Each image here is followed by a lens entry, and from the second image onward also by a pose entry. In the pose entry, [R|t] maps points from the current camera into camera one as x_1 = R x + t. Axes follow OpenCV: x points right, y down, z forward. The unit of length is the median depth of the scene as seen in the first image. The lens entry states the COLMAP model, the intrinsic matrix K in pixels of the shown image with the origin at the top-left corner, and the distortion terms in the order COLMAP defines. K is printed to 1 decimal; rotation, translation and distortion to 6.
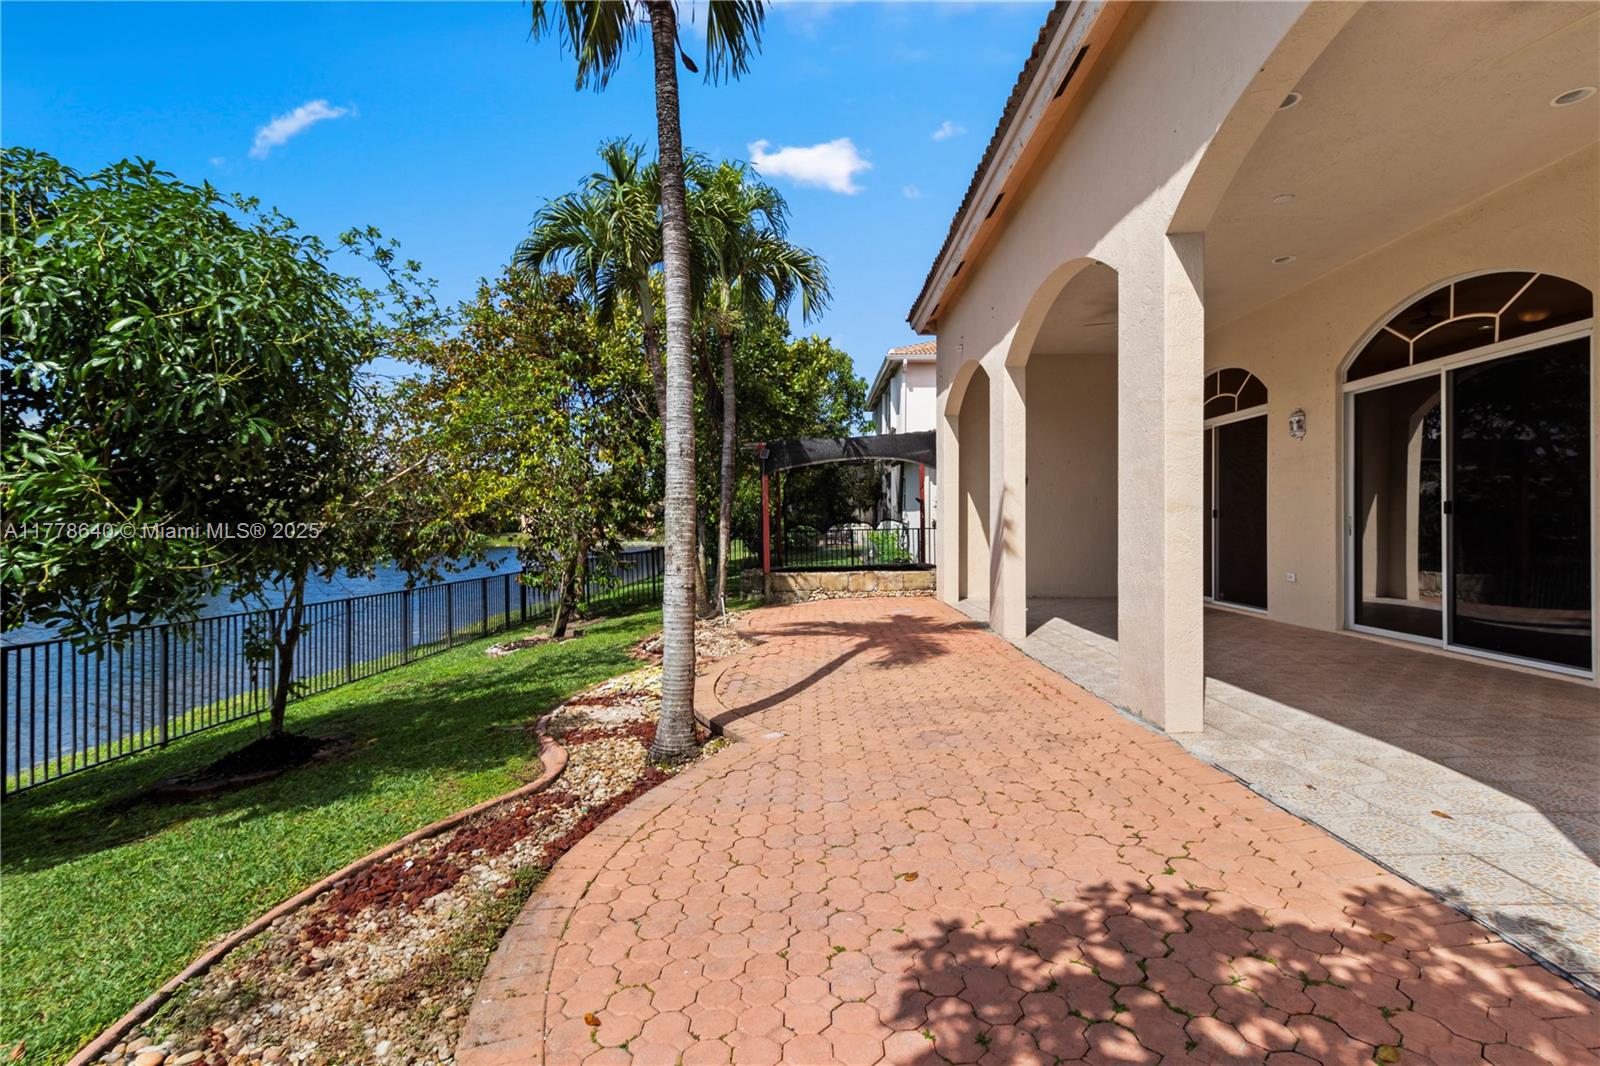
lens RADIAL K [[739.4, 0, 807.6], [0, 739.4, 523.2], [0, 0, 1]] dist [0.000364, 0.000316]
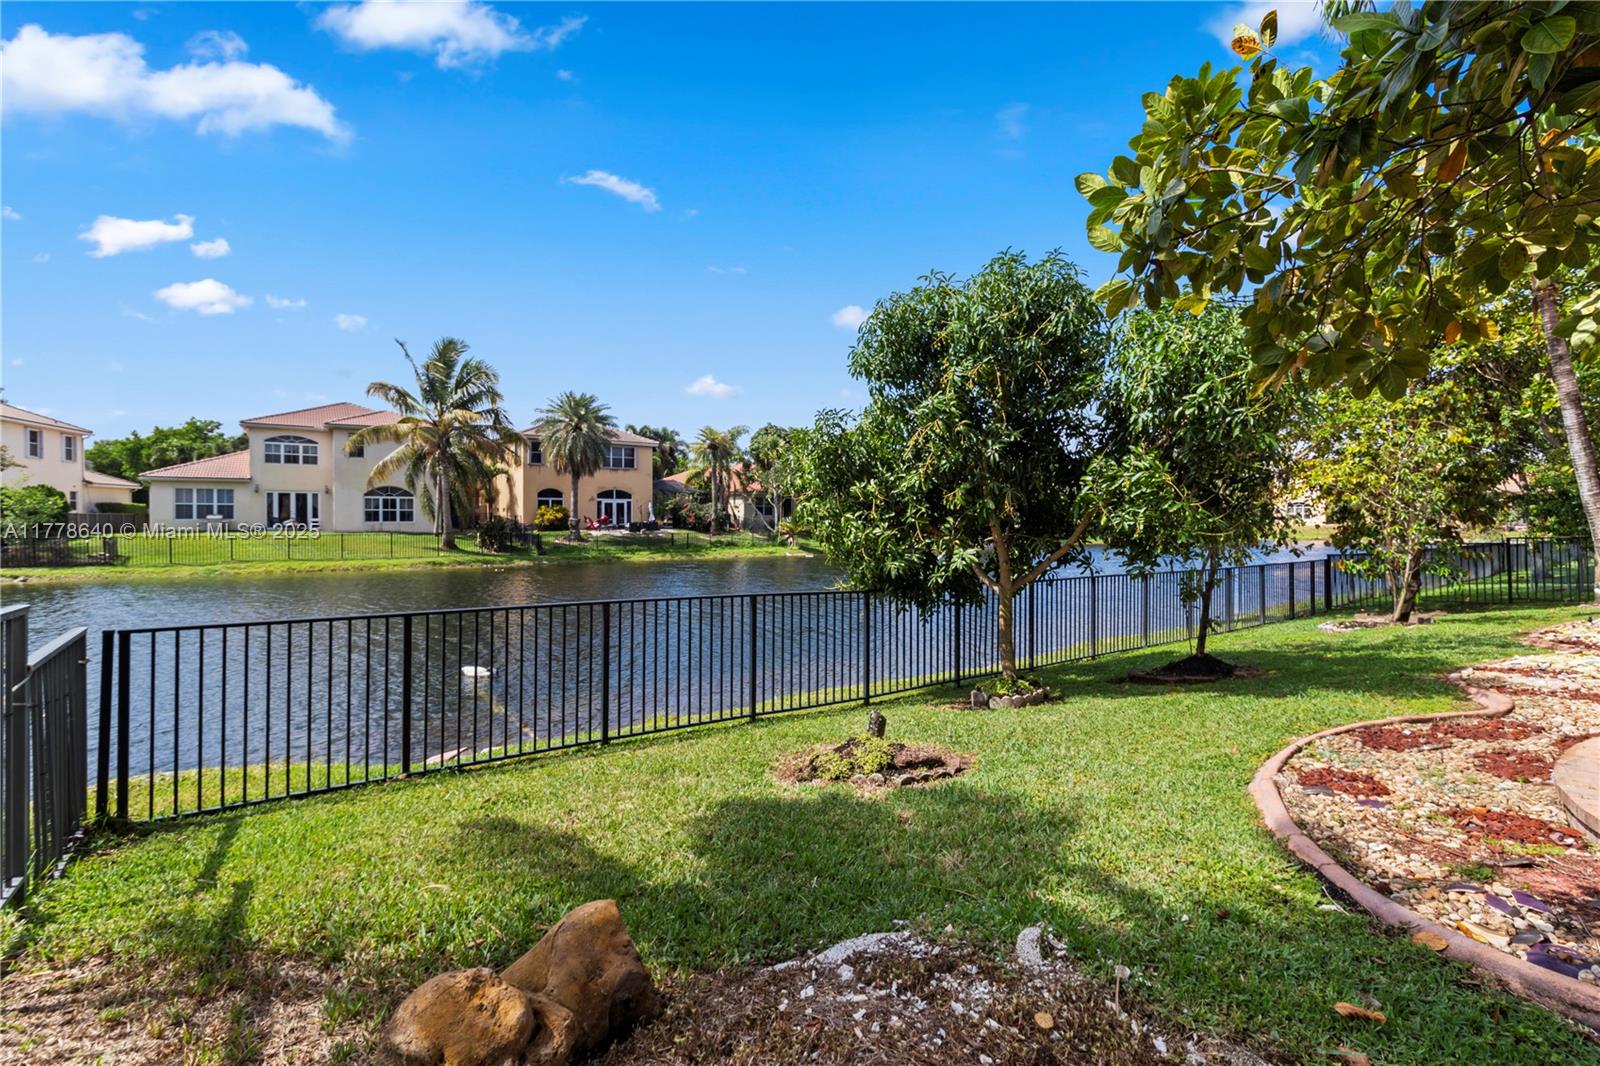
lens RADIAL K [[739.4, 0, 807.6], [0, 739.4, 523.2], [0, 0, 1]] dist [0.000364, 0.000316]
pose [[0.604068, 0.007658, -0.796896, -0.062126], [-0.000950, 0.999960, 0.008890, 0.027793], [0.796932, -0.004613, 0.604052, -0.492761]]
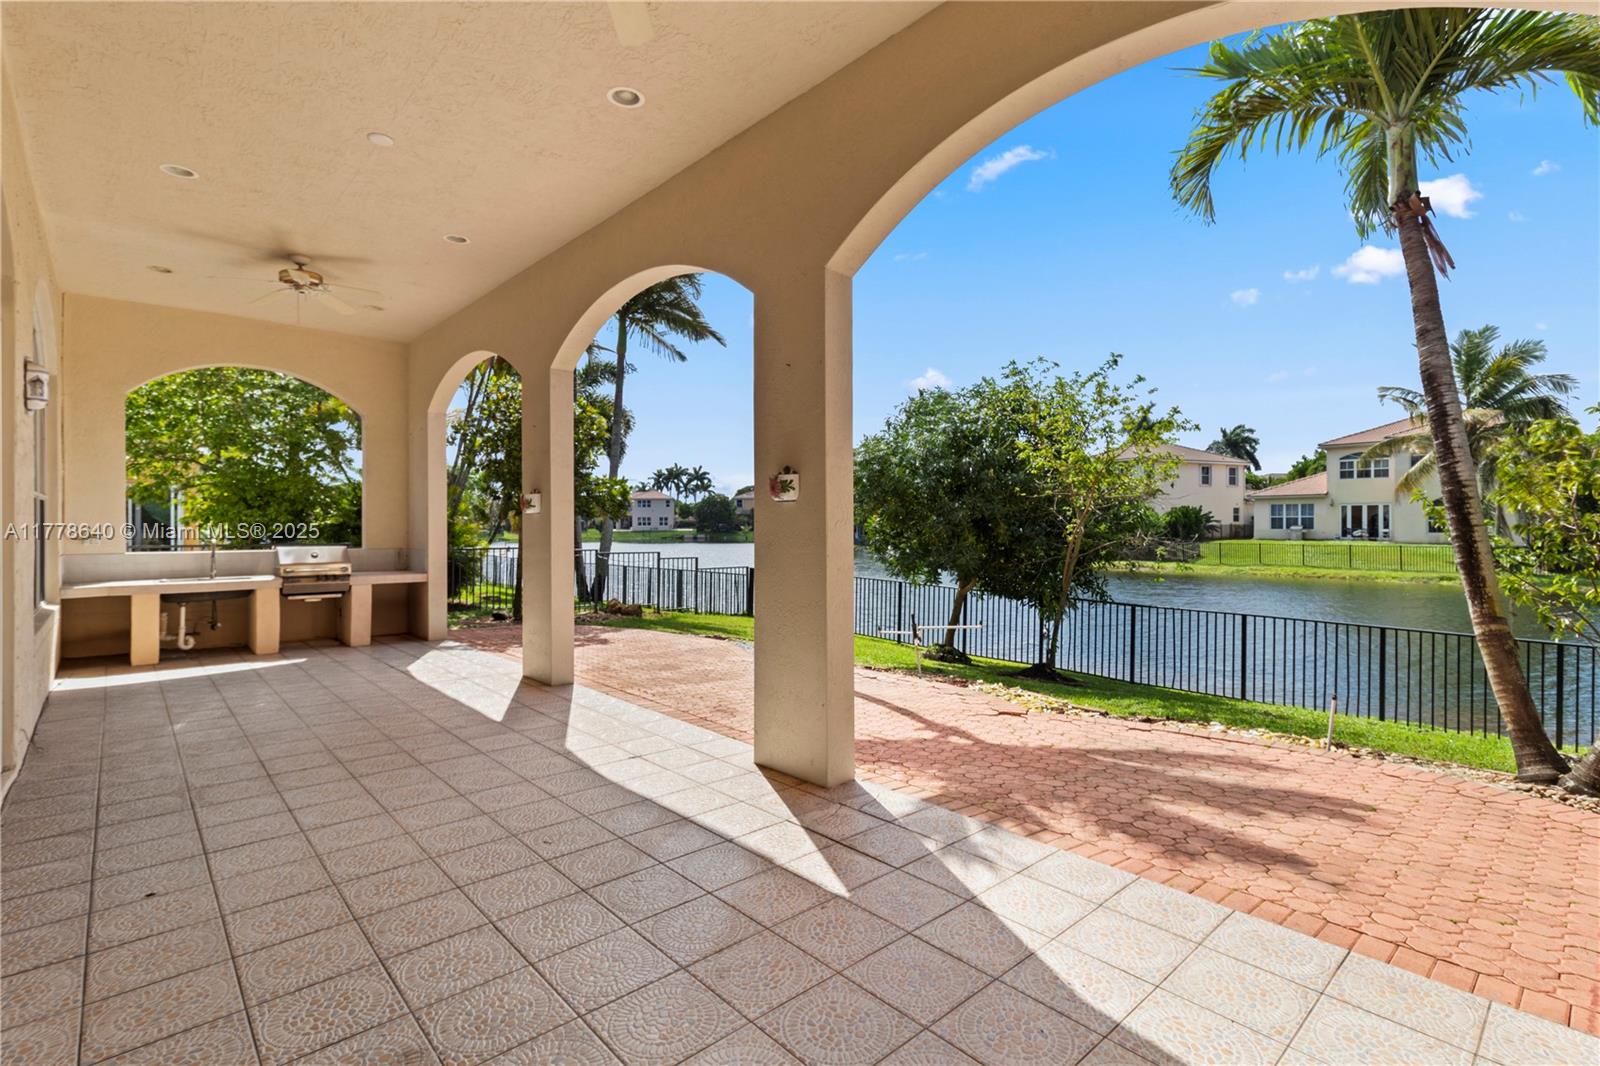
lens RADIAL K [[739.4, 0, 807.6], [0, 739.4, 523.2], [0, 0, 1]] dist [0.000364, 0.000316]
pose [[-0.725886, 0.003922, -0.687804, 0.943757], [0.005620, 0.999984, -0.000228, -0.060021], [0.687792, -0.004031, -0.725896, 2.029854]]
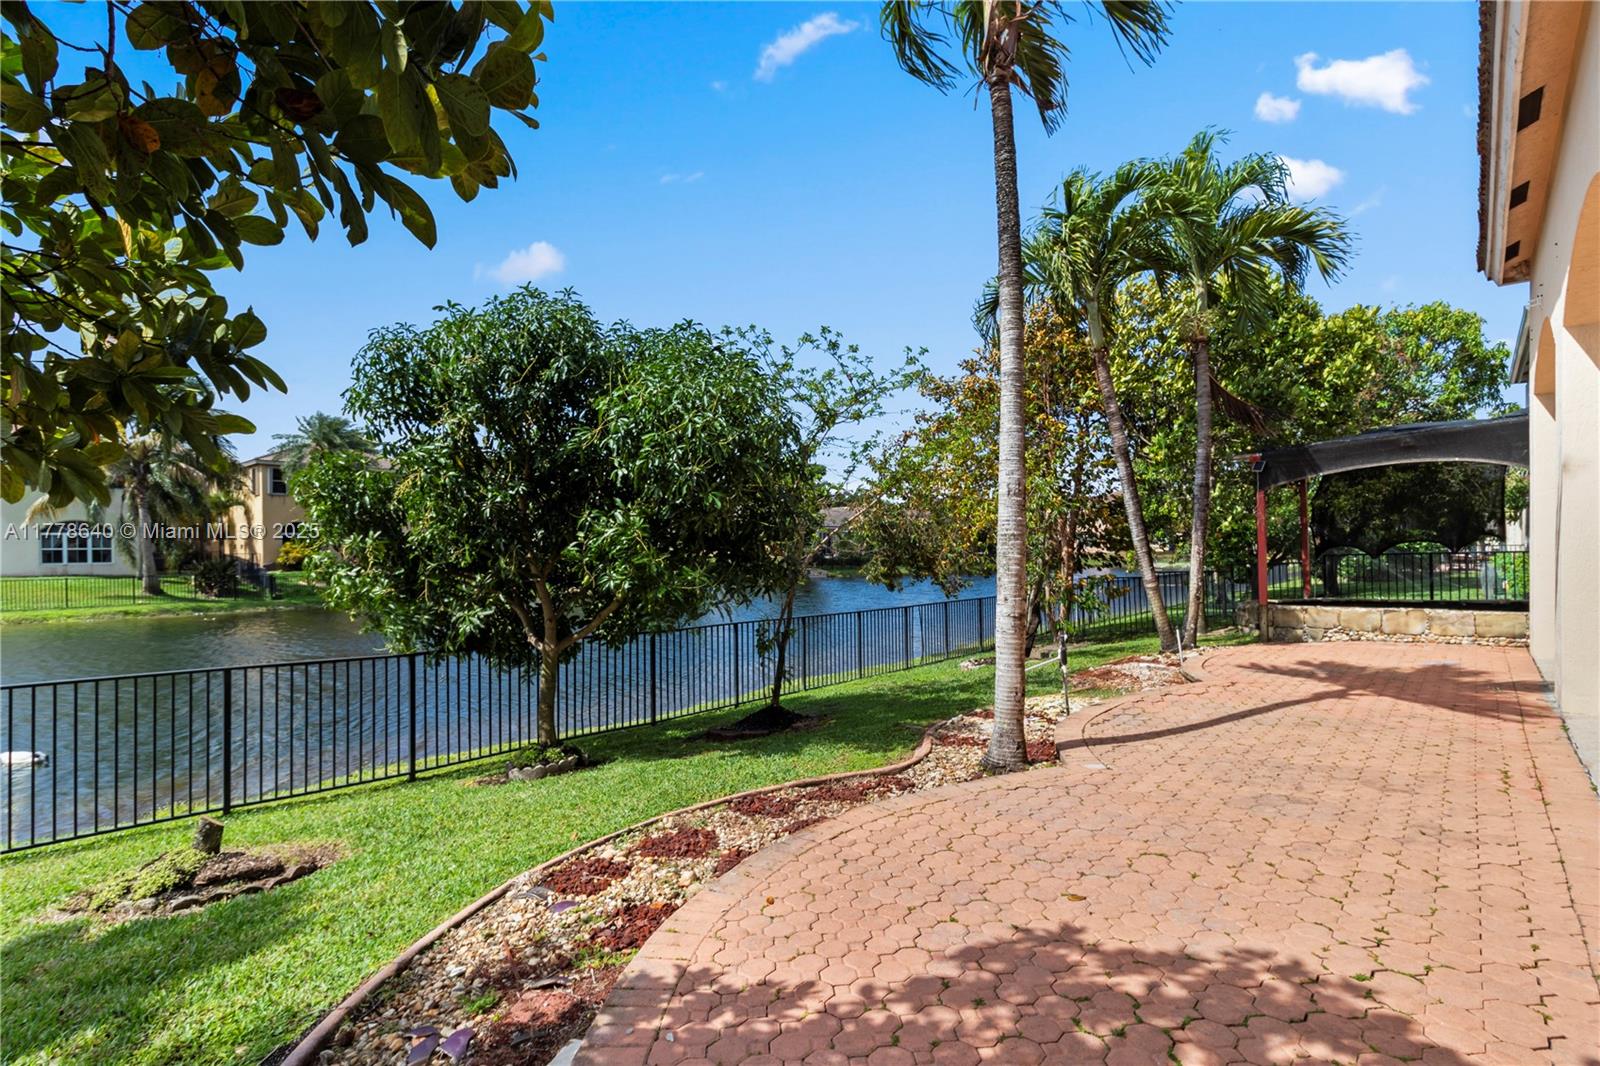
lens RADIAL K [[759.1, 0, 799.9], [0, 759.1, 549.4], [0, 0, 1]] dist [-0.000319, 0.000286]
pose [[0.751629, -0.003833, -0.659575, 0.289646], [0.009923, 0.999936, 0.005497, -0.017797], [0.659512, -0.010677, 0.751618, -0.040973]]
